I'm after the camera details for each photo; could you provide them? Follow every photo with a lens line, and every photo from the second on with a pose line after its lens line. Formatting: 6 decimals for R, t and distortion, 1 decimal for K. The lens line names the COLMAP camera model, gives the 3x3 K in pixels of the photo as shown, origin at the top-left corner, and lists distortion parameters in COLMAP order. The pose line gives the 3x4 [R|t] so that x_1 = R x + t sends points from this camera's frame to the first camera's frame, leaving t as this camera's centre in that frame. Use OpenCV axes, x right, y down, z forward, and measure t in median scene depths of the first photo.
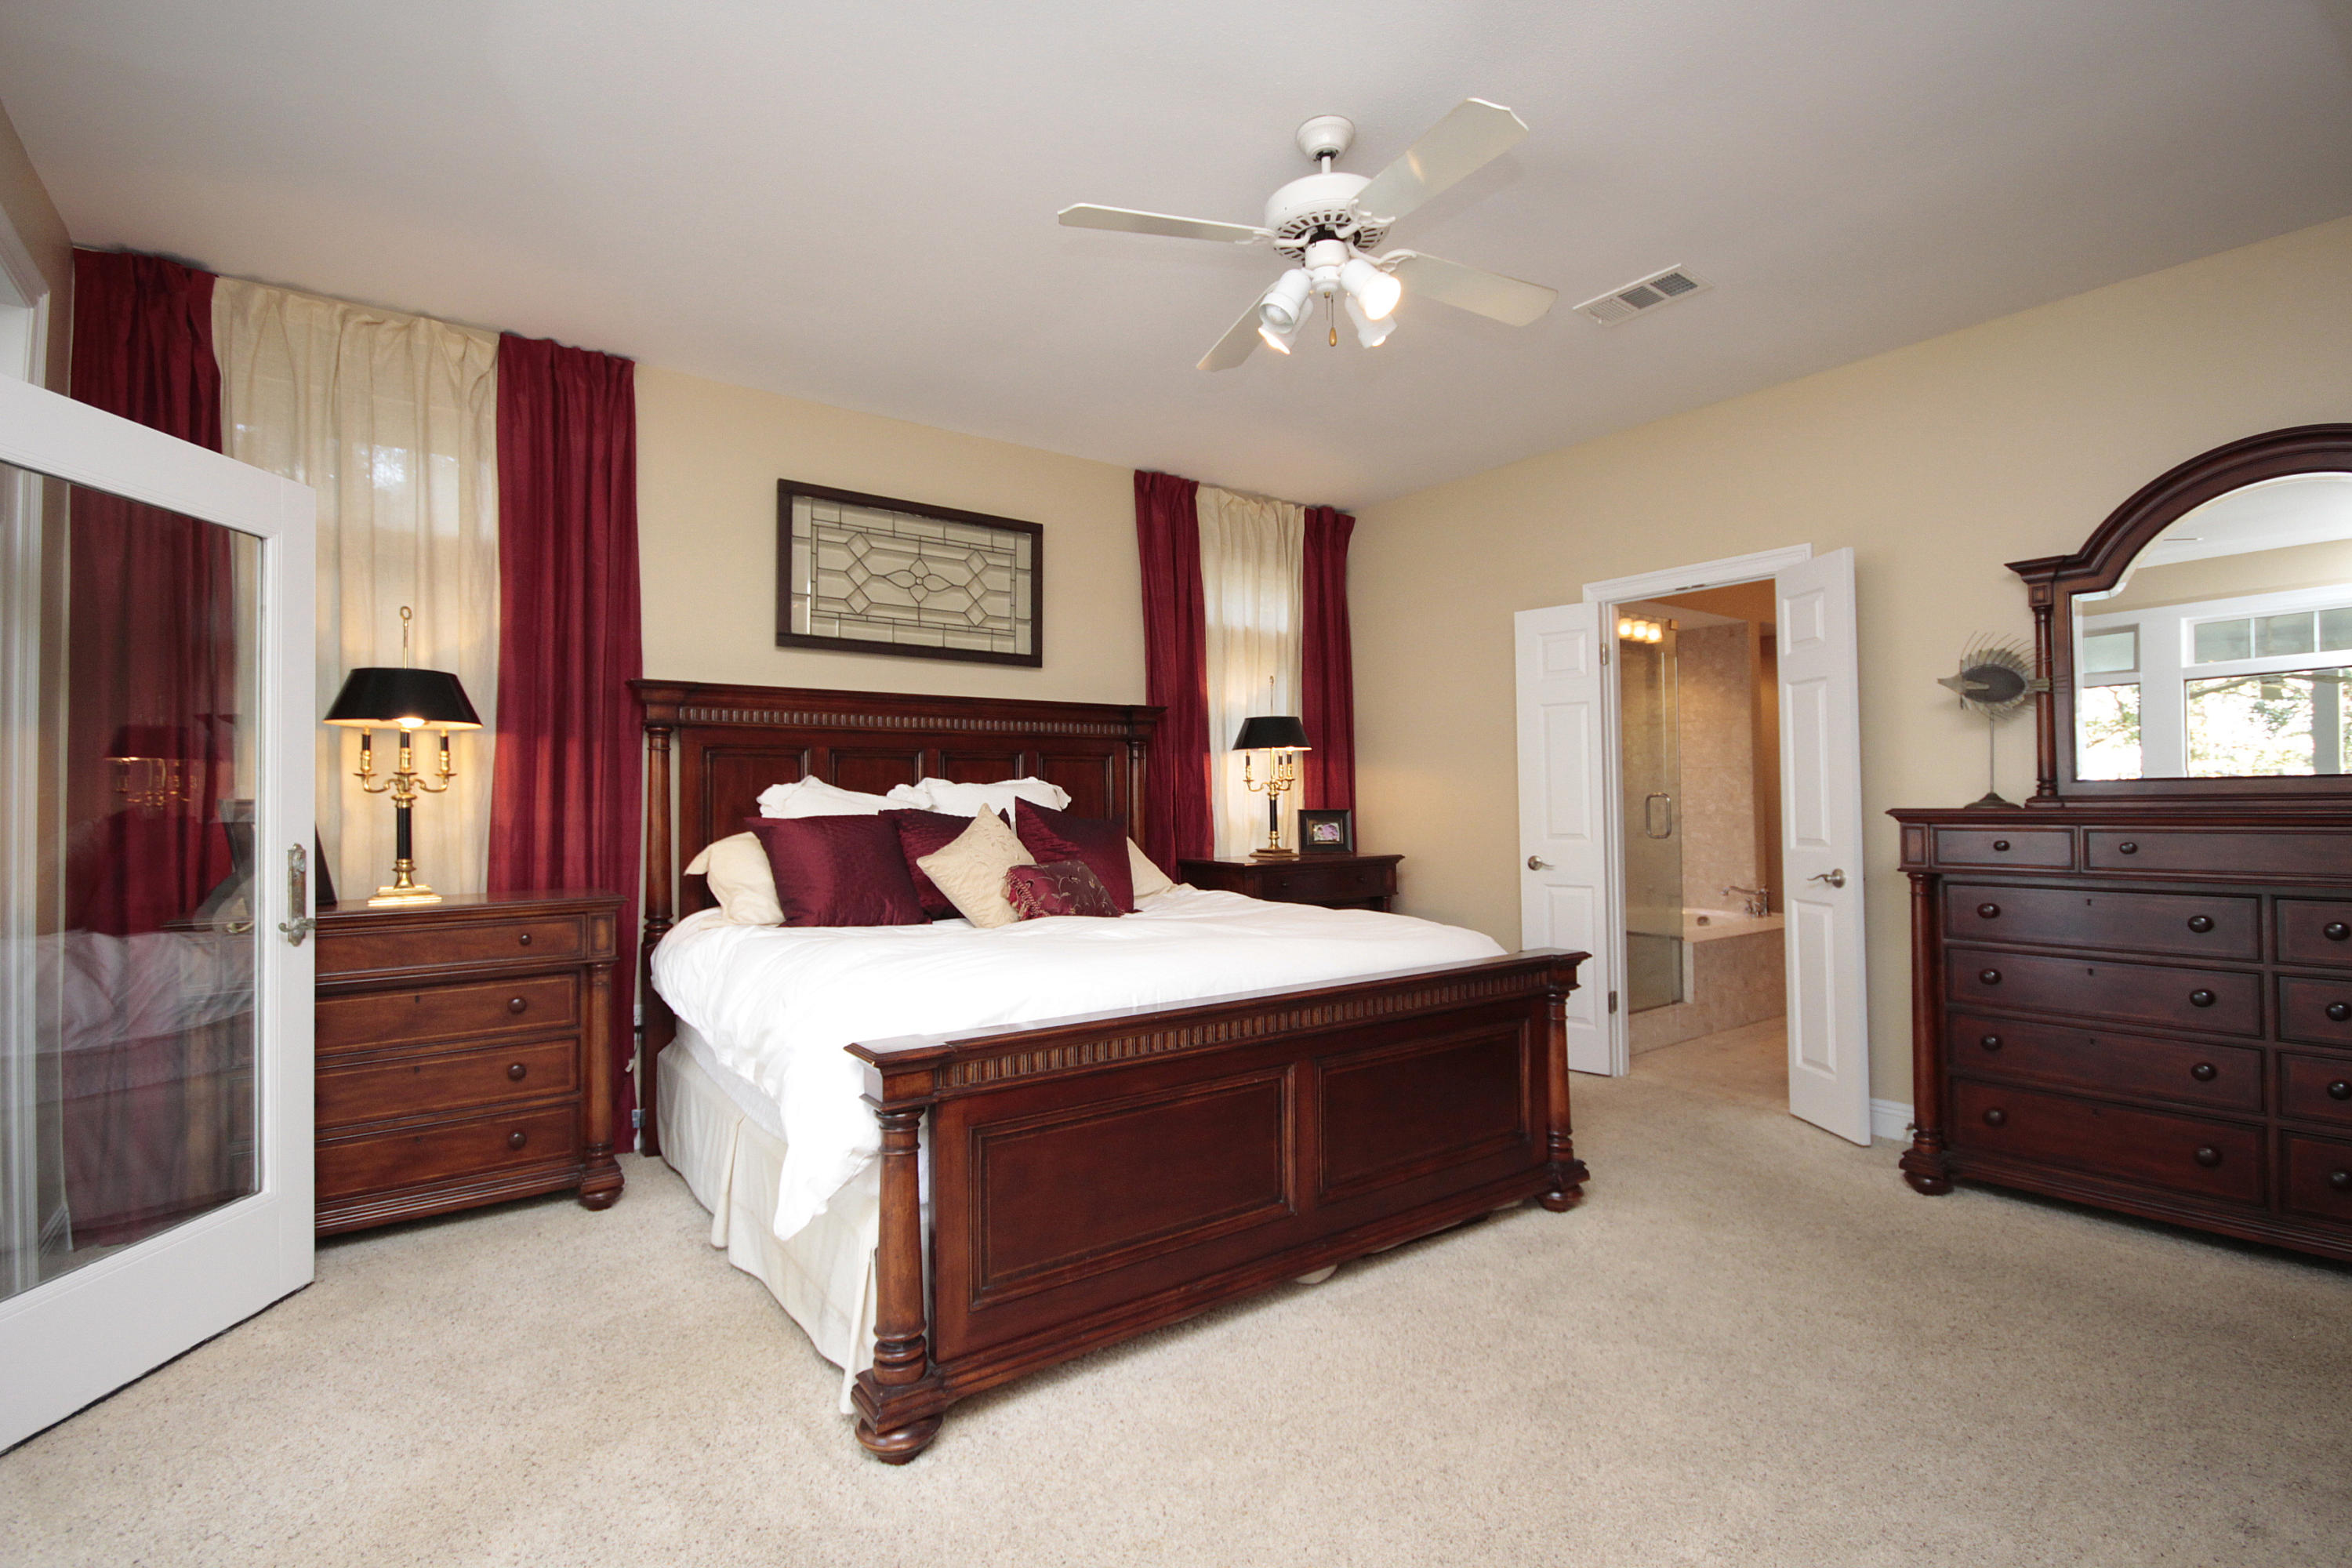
lens RADIAL K [[1089.7, 0, 1179.4], [0, 1089.7, 782.4], [0, 0, 1]] dist [0.000392, 0.000098]
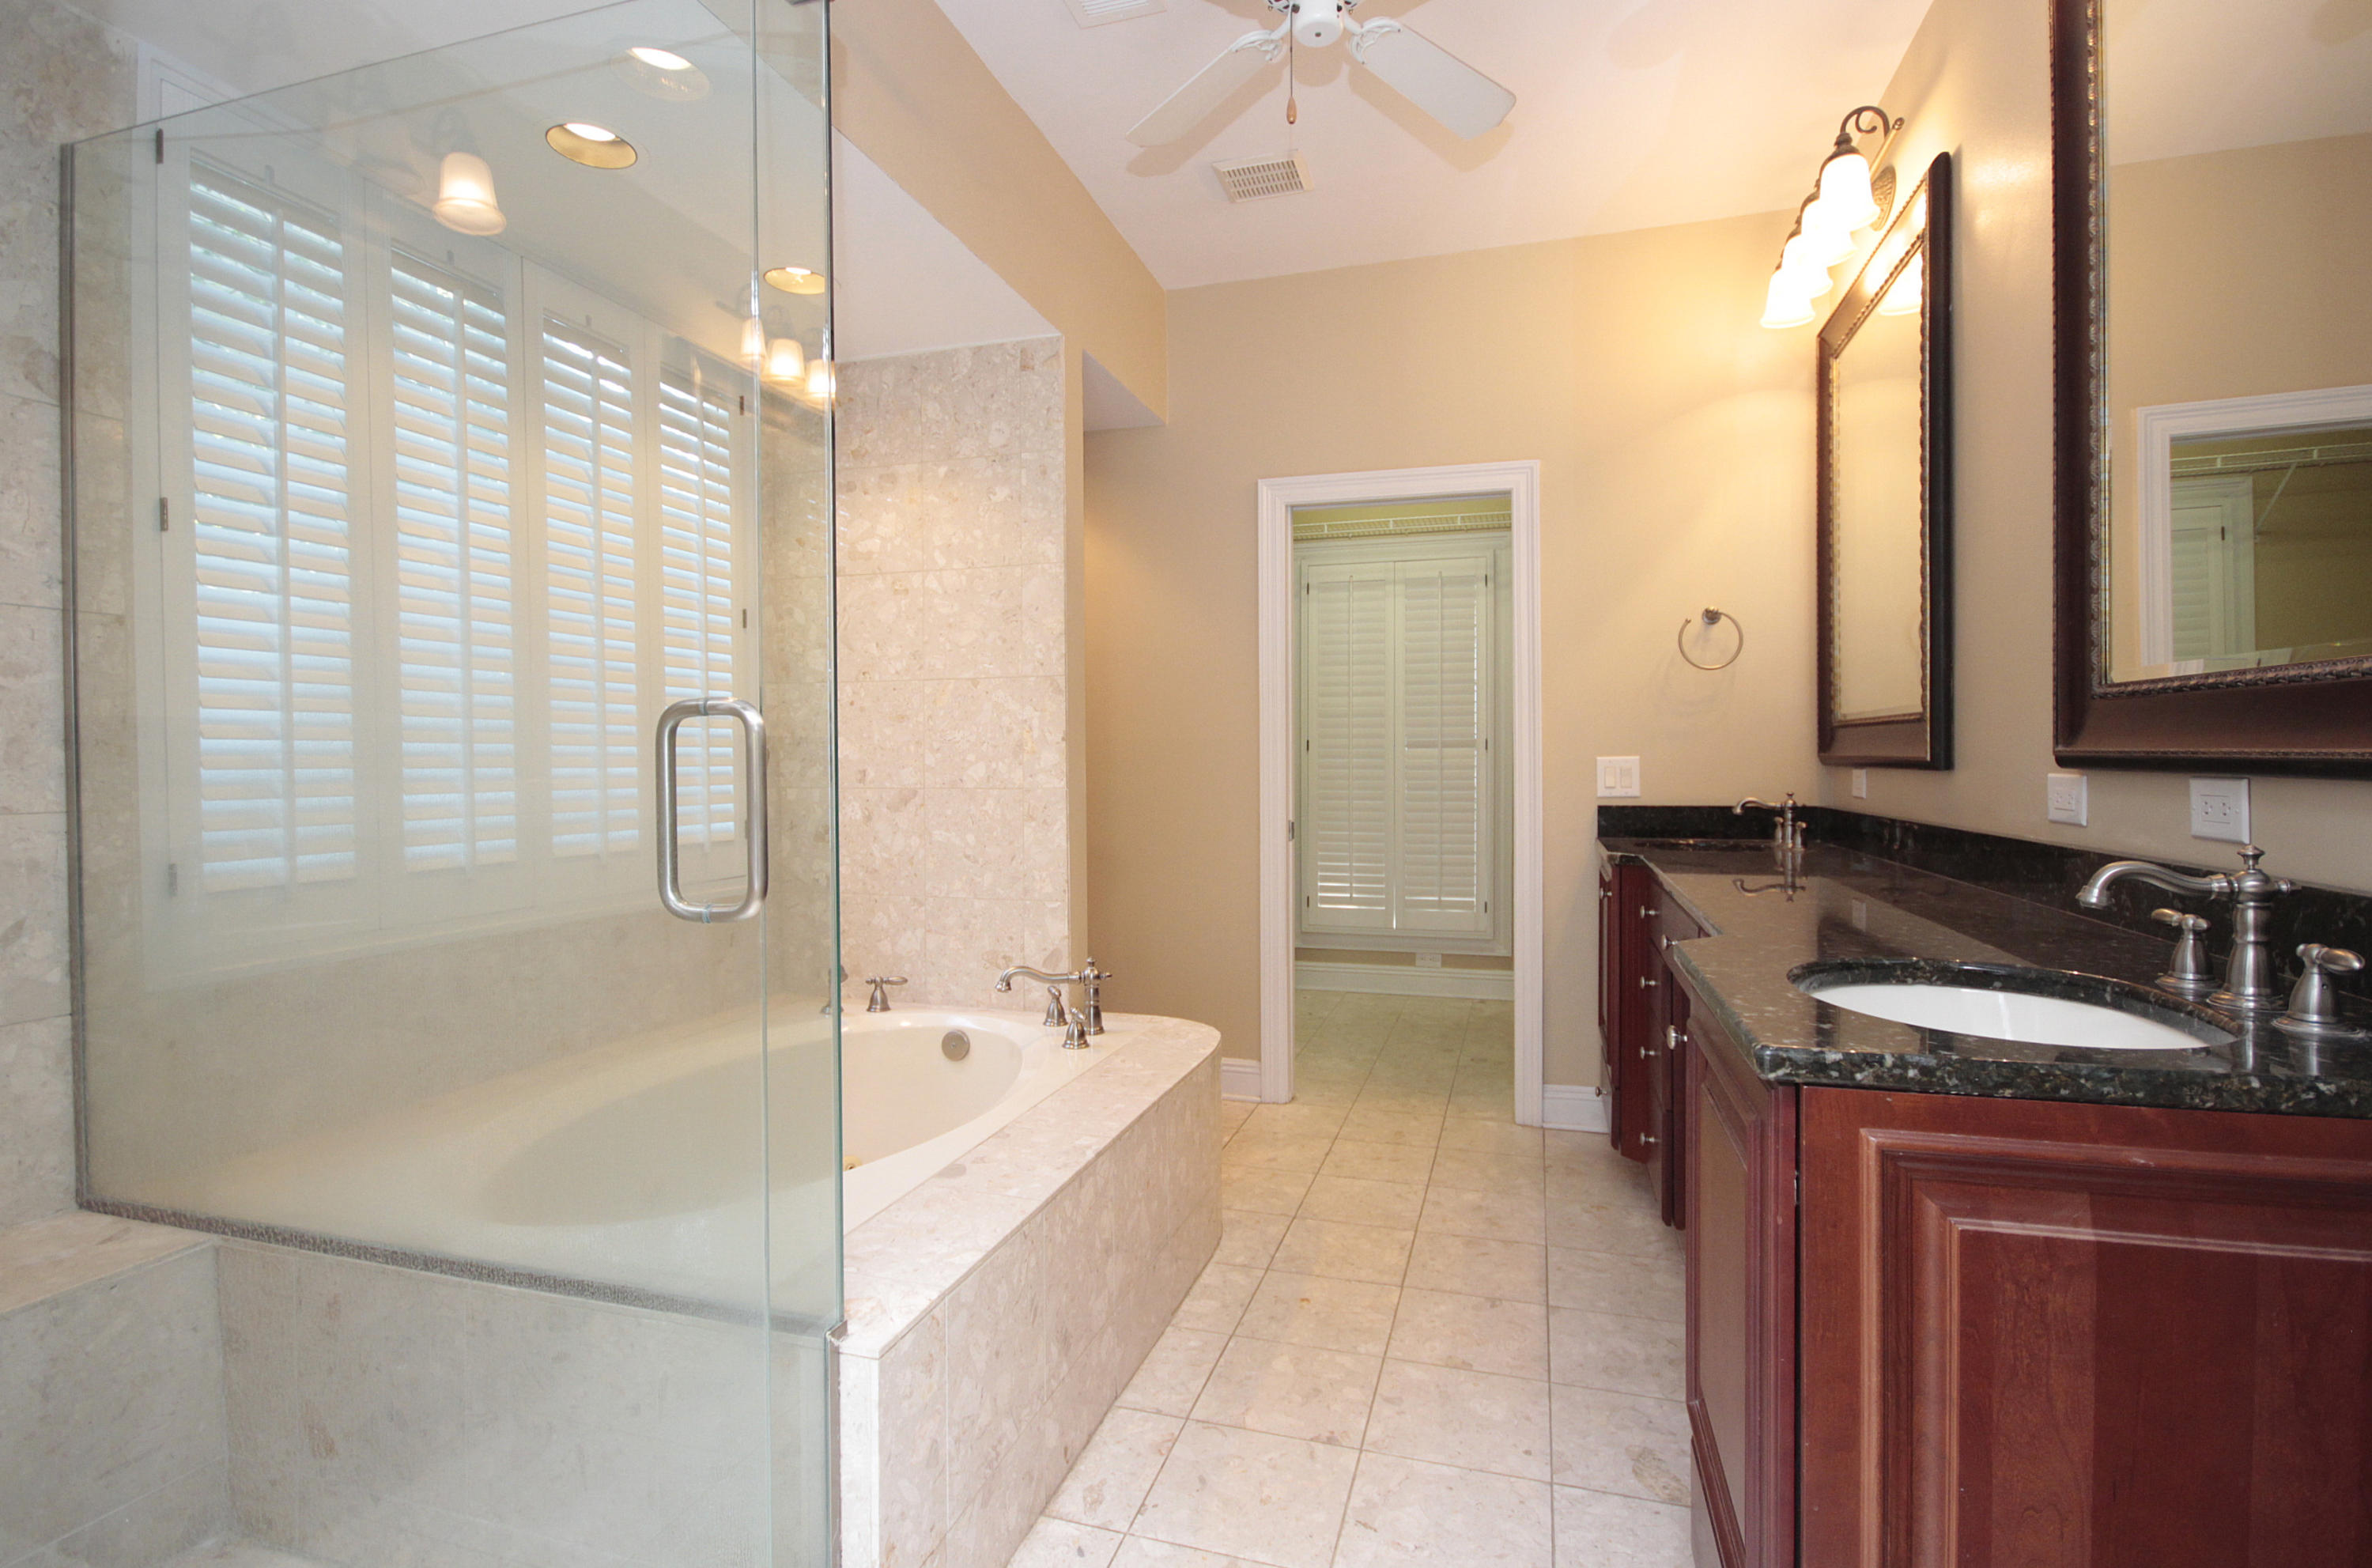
lens RADIAL K [[1111.3, 0, 1191.9], [0, 1111.3, 774.5], [0, 0, 1]] dist [-0.000833, -0.000049]
pose [[0.808818, 0.000600, 0.588059, 0.316719], [-0.013661, 0.999749, 0.017770, 0.015822], [-0.587901, -0.022406, 0.808623, 0.632104]]
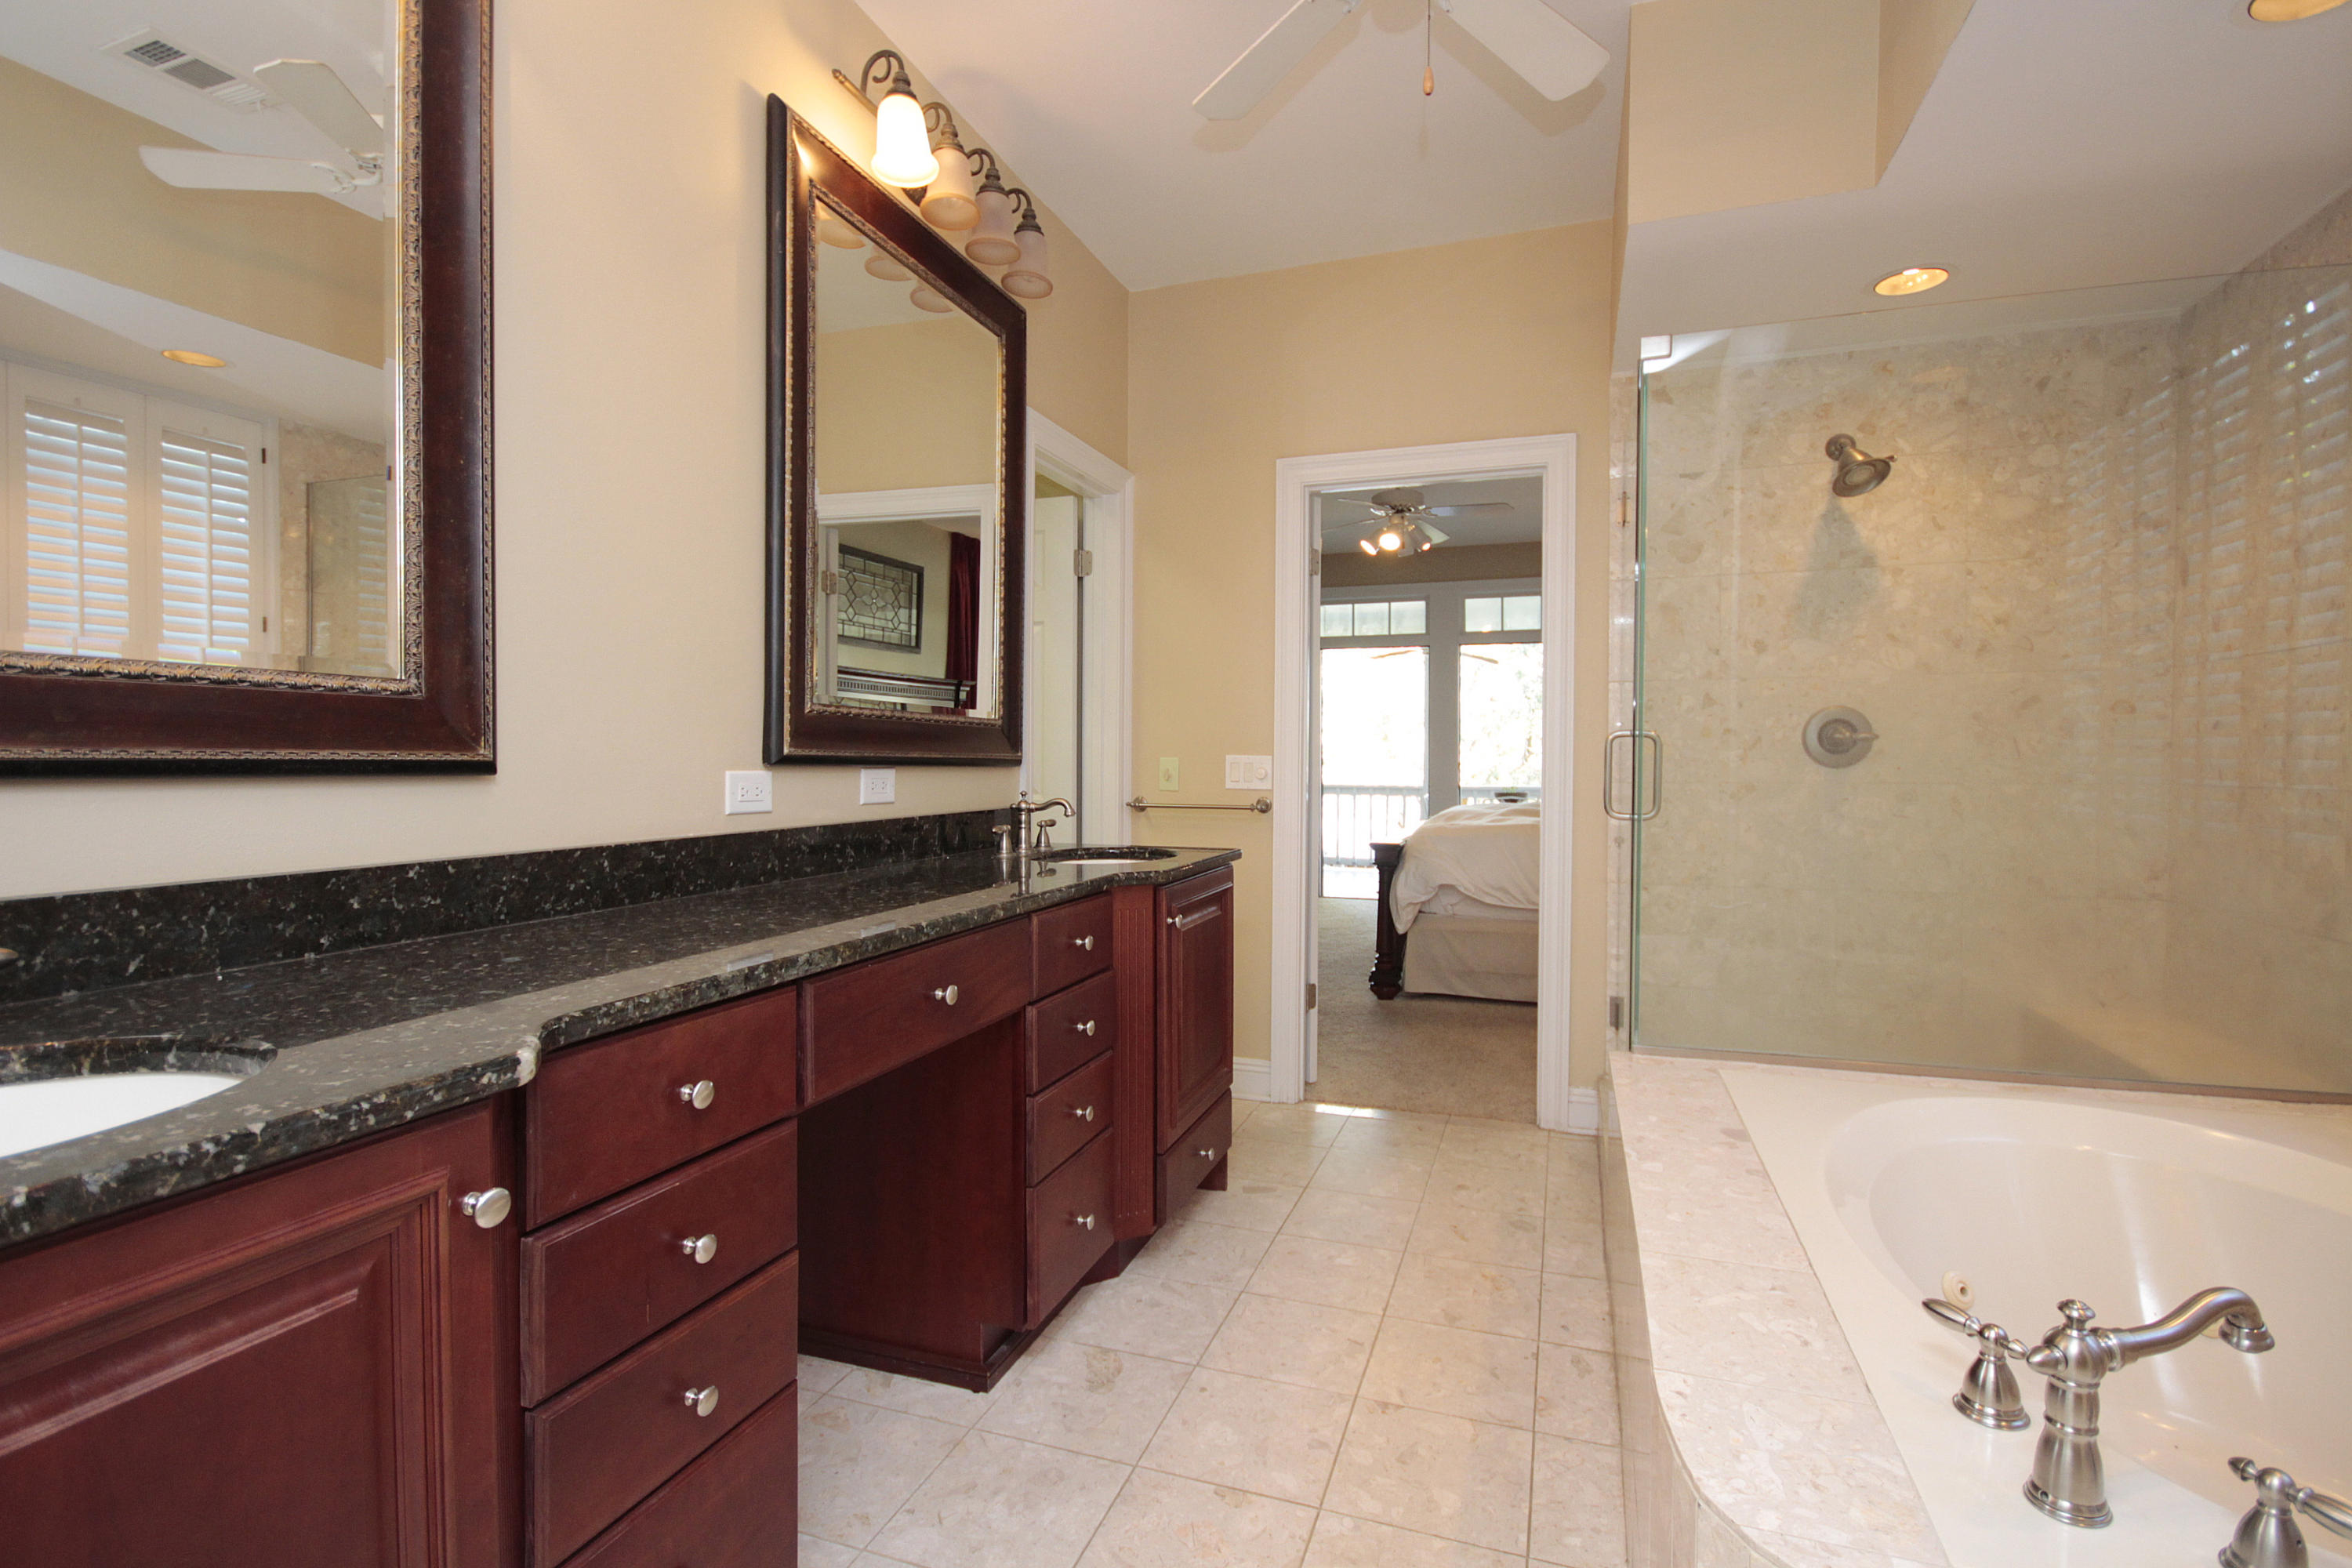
lens RADIAL K [[1089.7, 0, 1174.0], [0, 1089.7, 771.8], [0, 0, 1]] dist [0.000392, 0.000098]
pose [[-0.835498, 0.021949, -0.549055, 0.730338], [0.020170, 0.999754, 0.009273, 0.017274], [0.549123, -0.003326, -0.835735, 1.065441]]
